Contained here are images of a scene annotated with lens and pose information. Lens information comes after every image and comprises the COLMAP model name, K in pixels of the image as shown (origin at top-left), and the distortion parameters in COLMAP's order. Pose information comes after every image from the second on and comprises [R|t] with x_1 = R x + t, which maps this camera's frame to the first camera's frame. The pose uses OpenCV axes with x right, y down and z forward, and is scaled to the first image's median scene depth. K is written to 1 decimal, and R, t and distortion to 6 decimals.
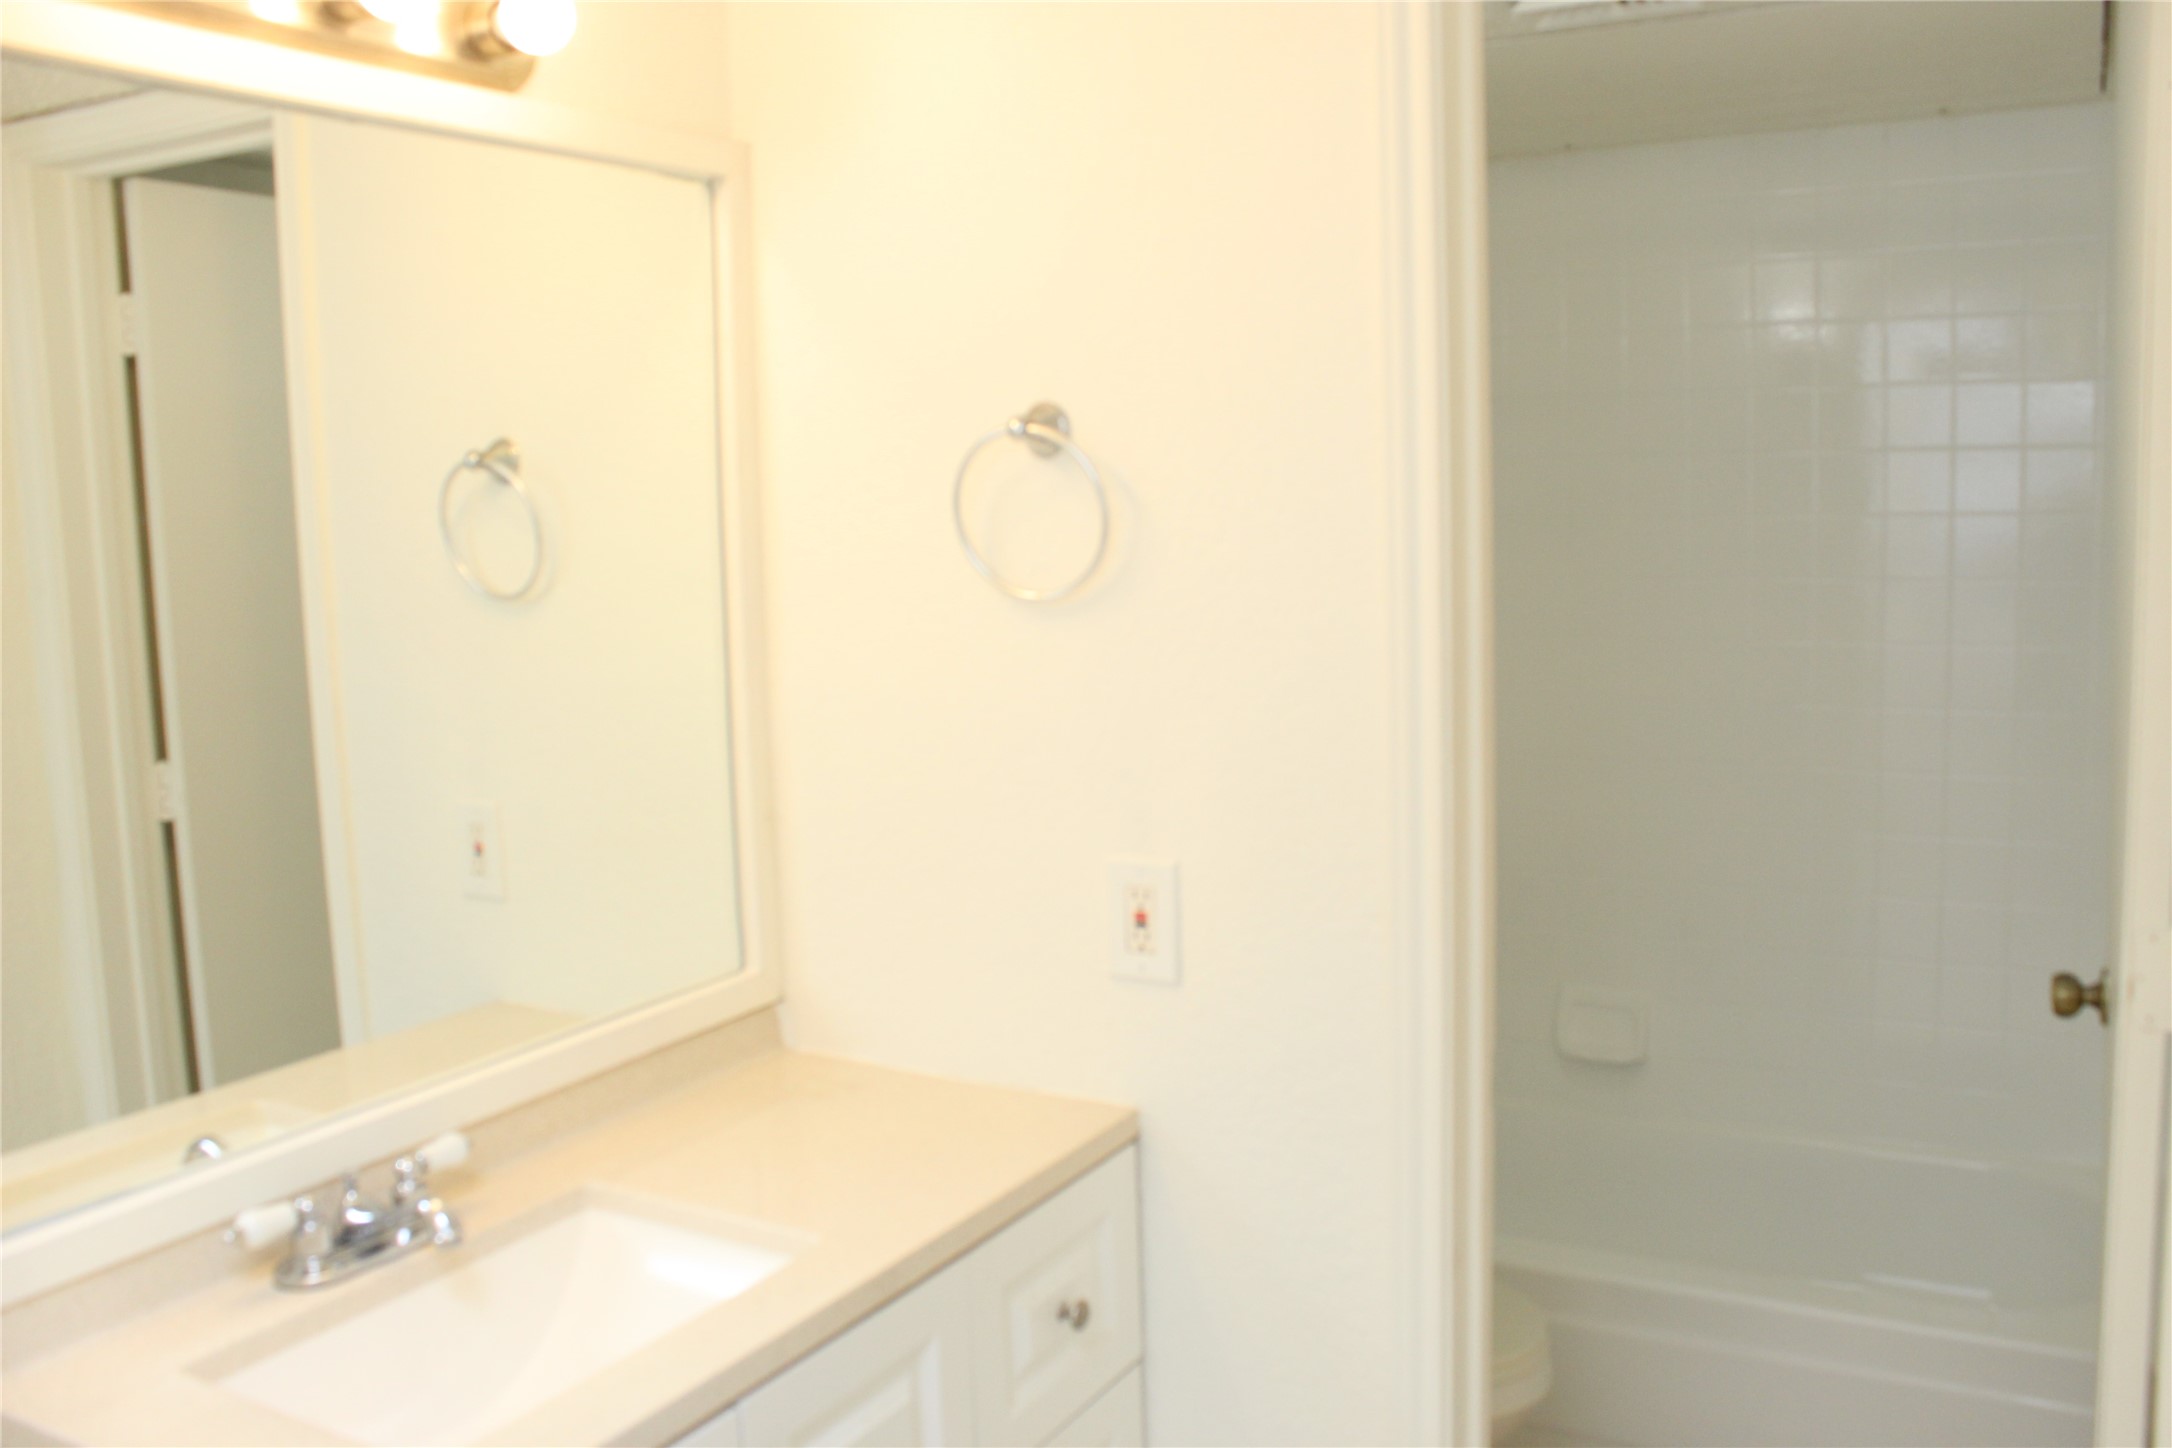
lens RADIAL K [[1833.6, 0, 1080.6], [0, 1833.6, 699.5], [0, 0, 1]] dist [-0.174121, 0.210498]
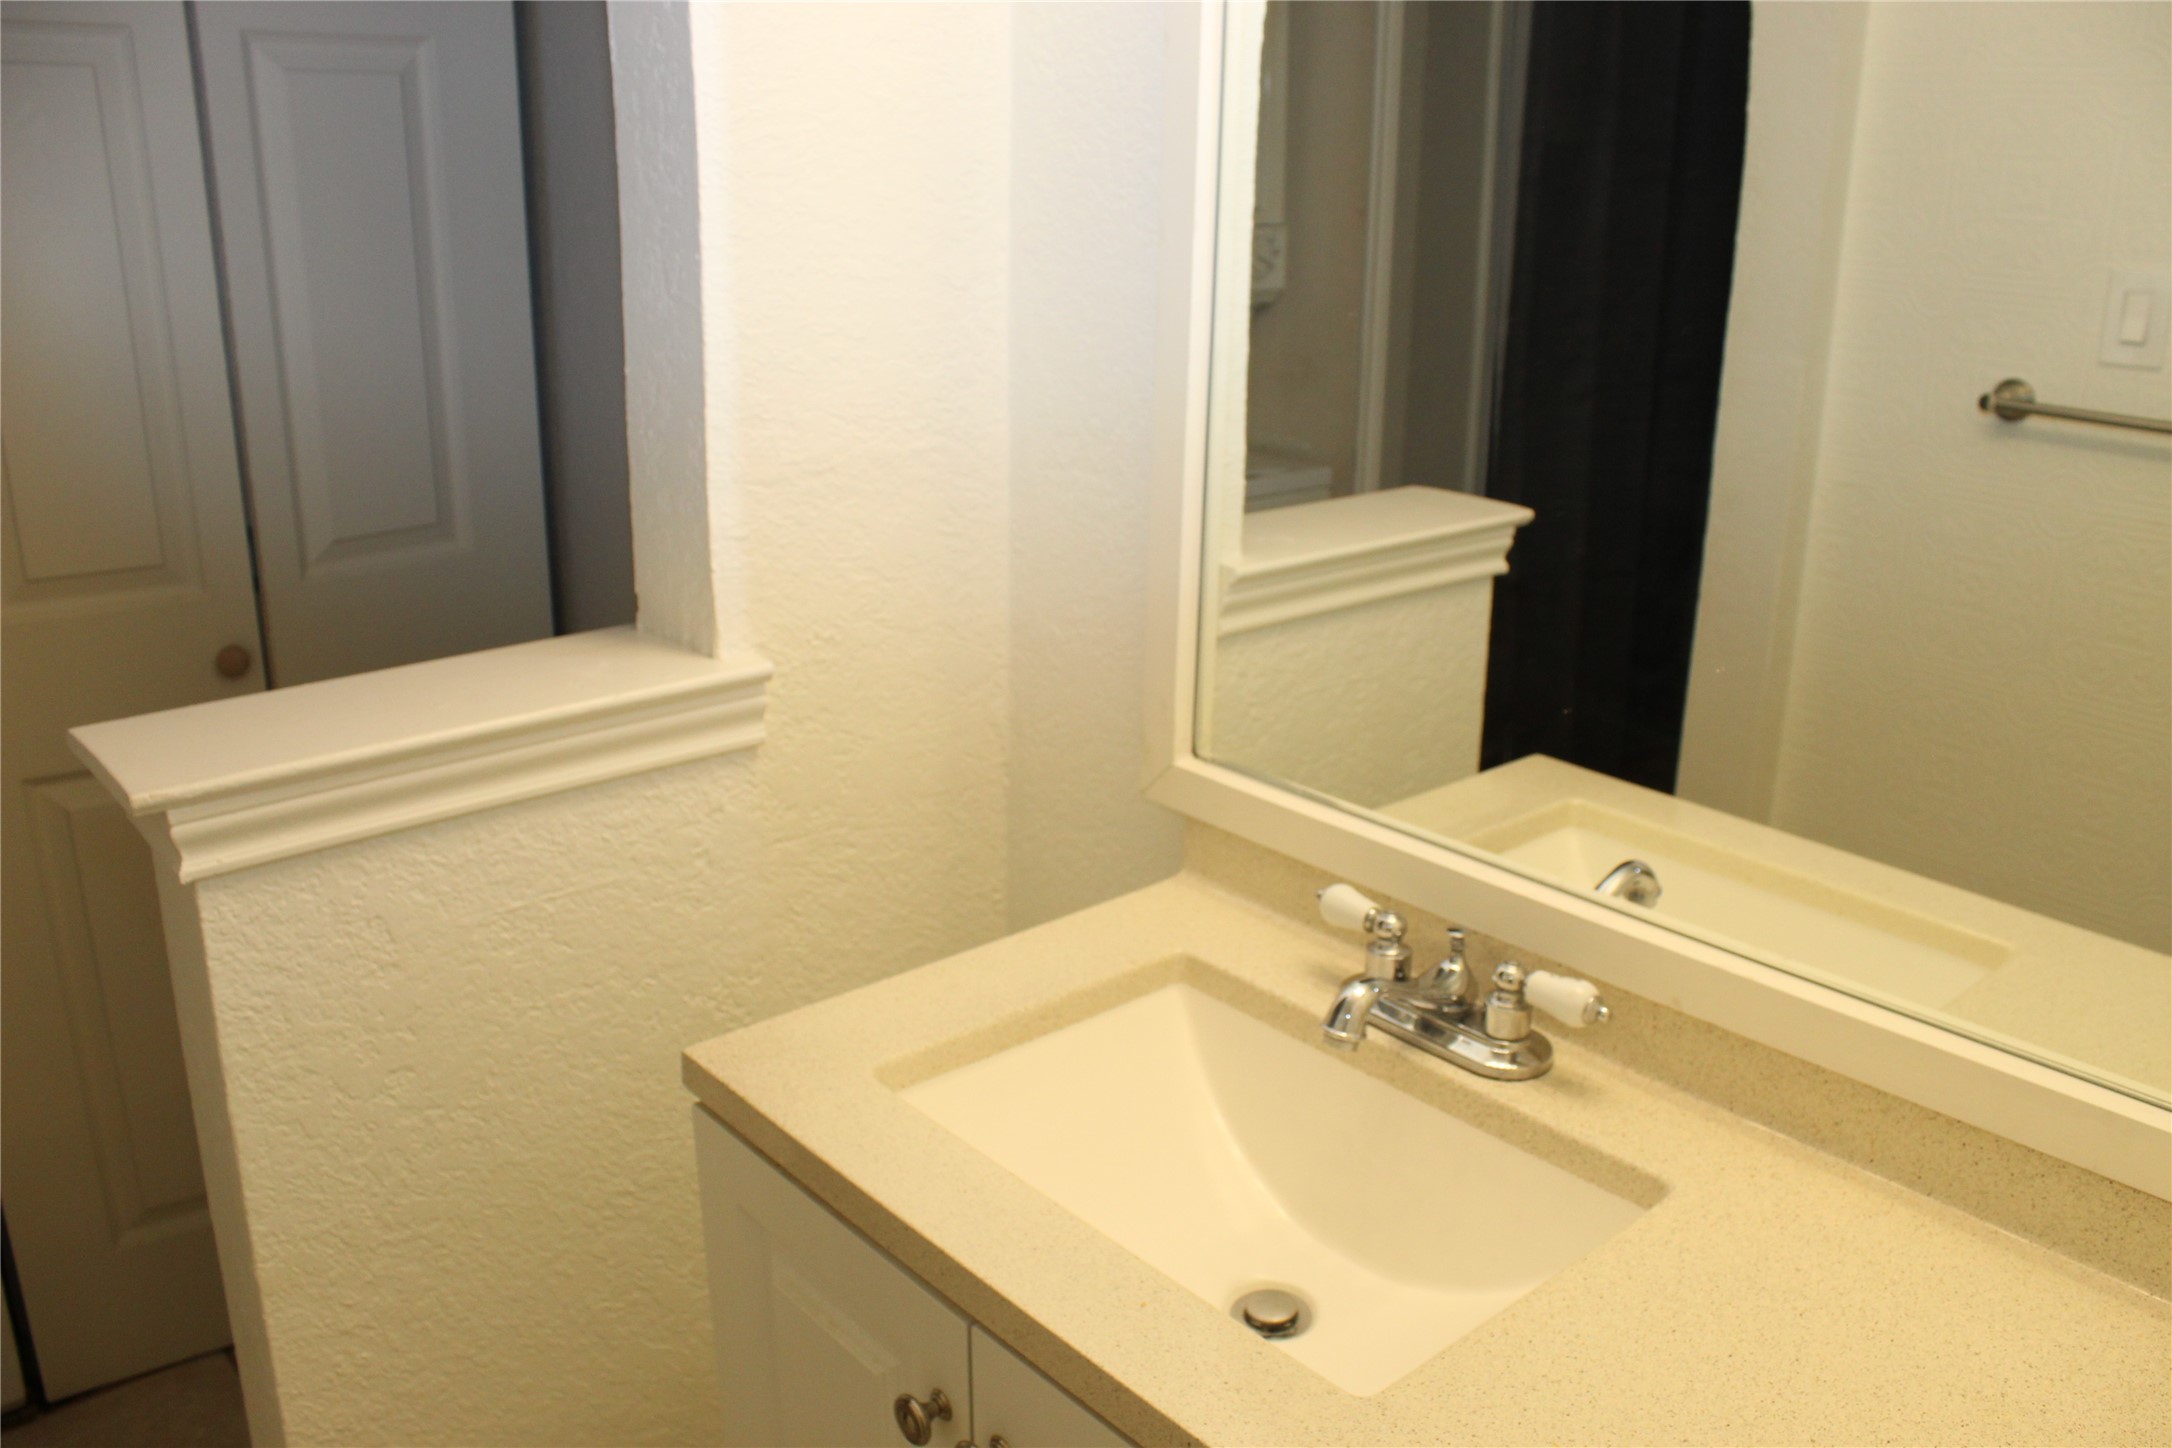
lens RADIAL K [[1833.6, 0, 1080.6], [0, 1833.6, 699.5], [0, 0, 1]] dist [-0.174121, 0.210498]
pose [[-0.332156, 0.305890, -0.892246, 0.283979], [-0.100936, 0.928994, 0.356064, -0.082757], [0.937808, 0.208329, -0.277696, 0.914099]]
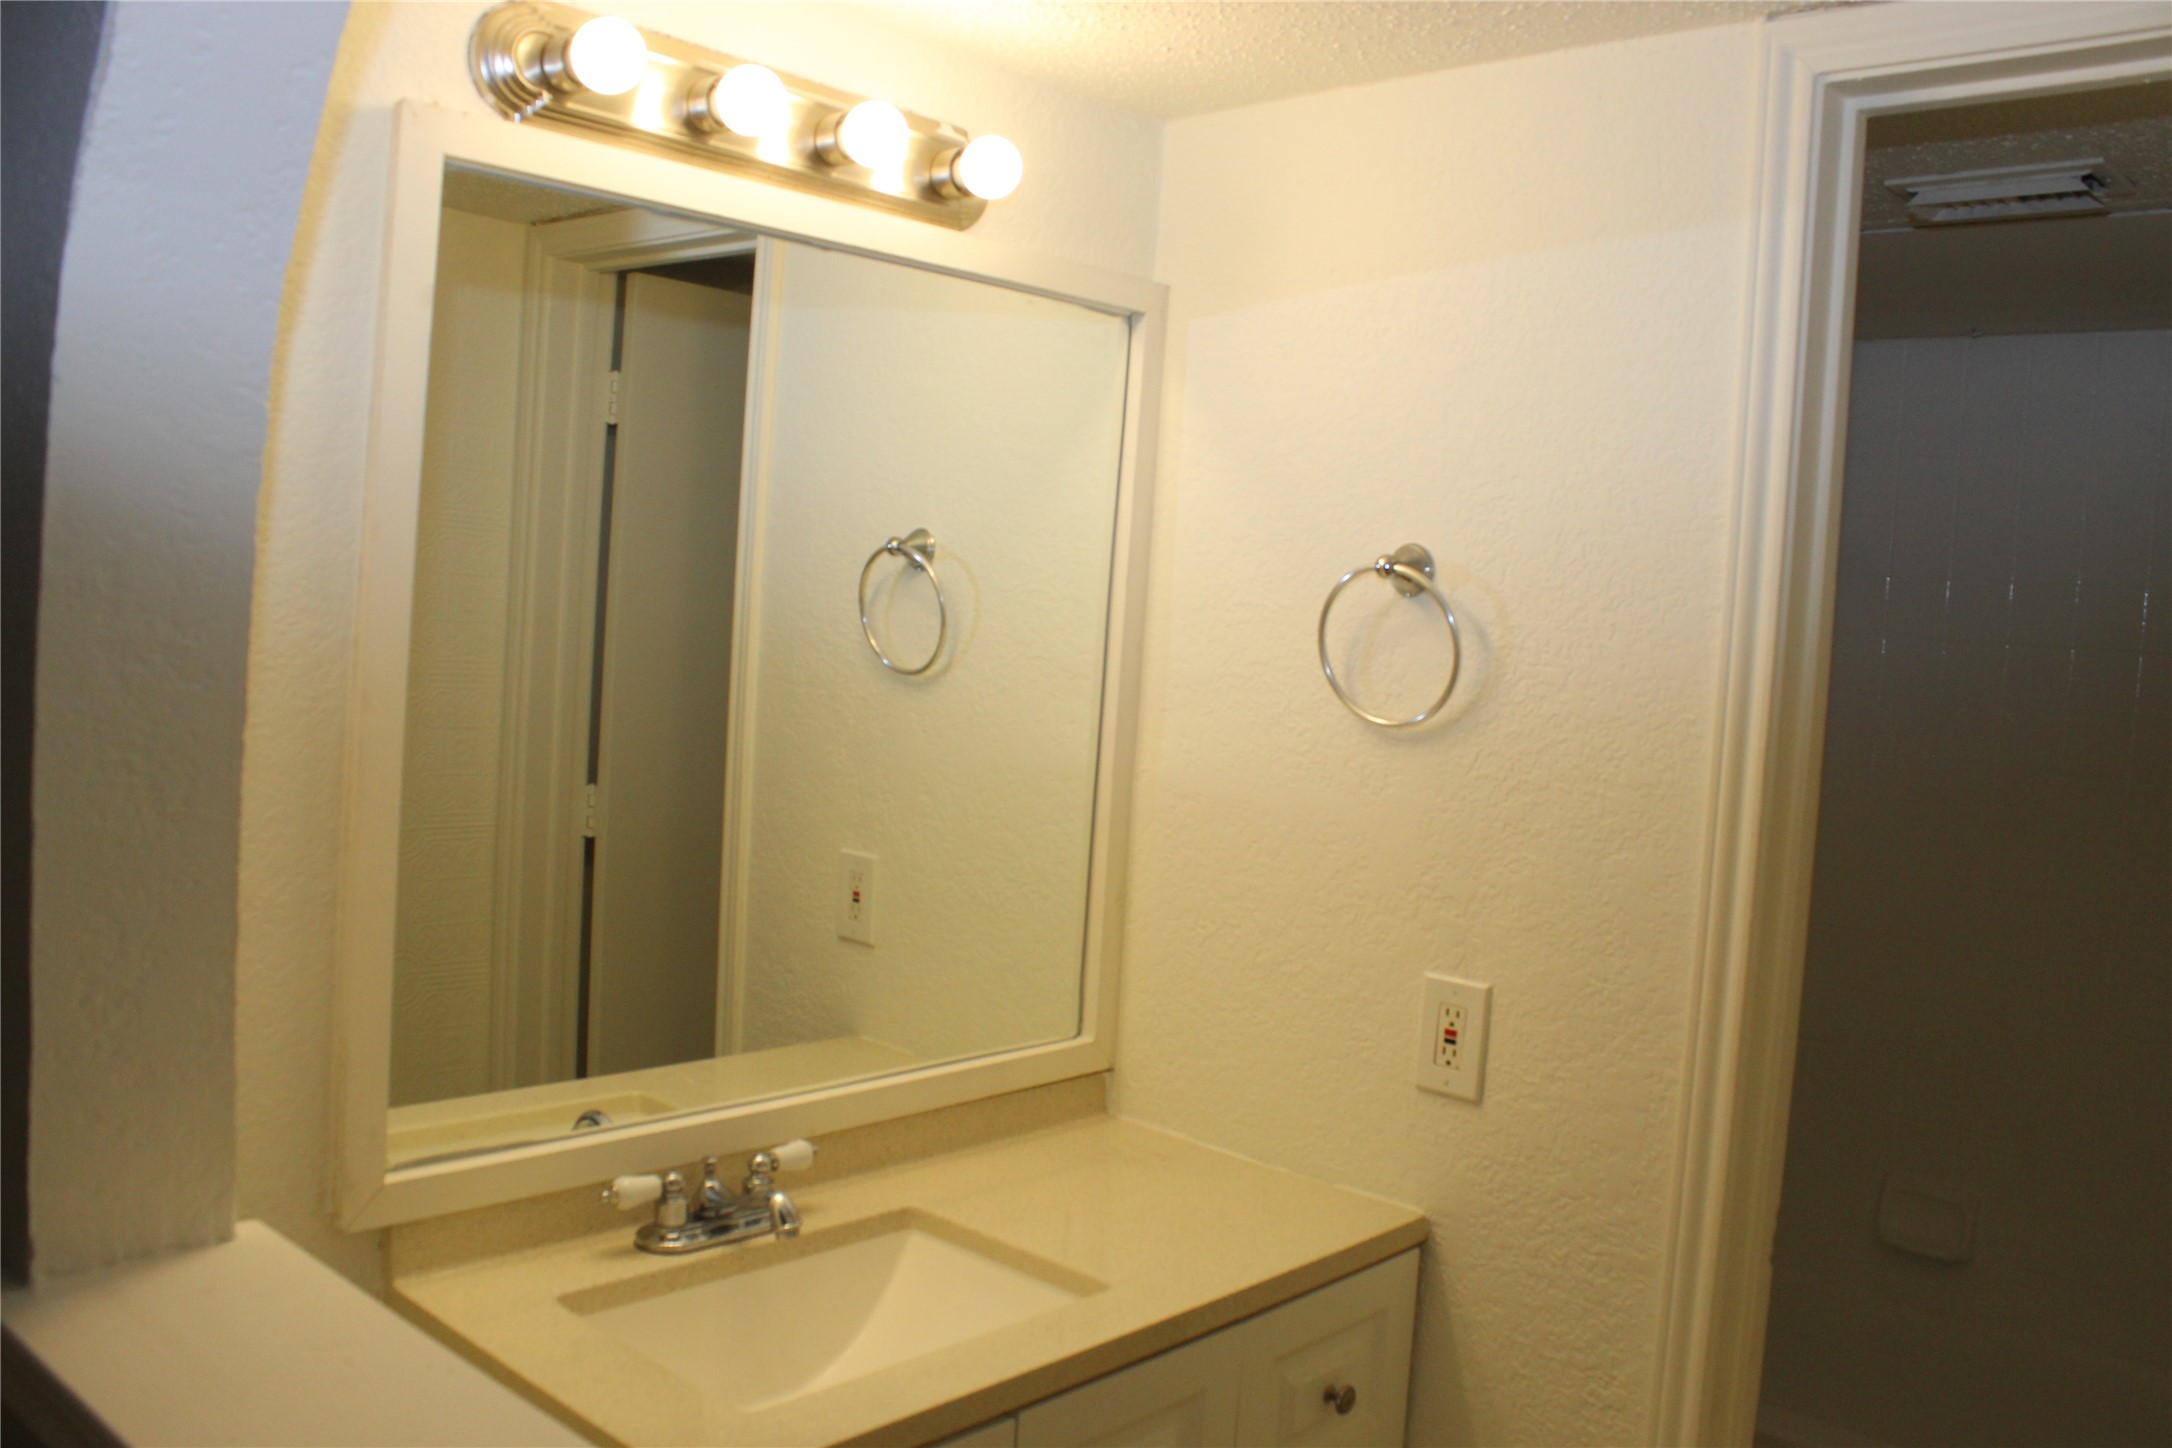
lens RADIAL K [[1833.6, 0, 1080.6], [0, 1833.6, 699.5], [0, 0, 1]] dist [-0.174121, 0.210498]
pose [[0.971627, 0.103230, -0.212801, 0.028849], [-0.116489, 0.991897, -0.050703, 0.005199], [0.205843, 0.074053, 0.975779, -0.083971]]
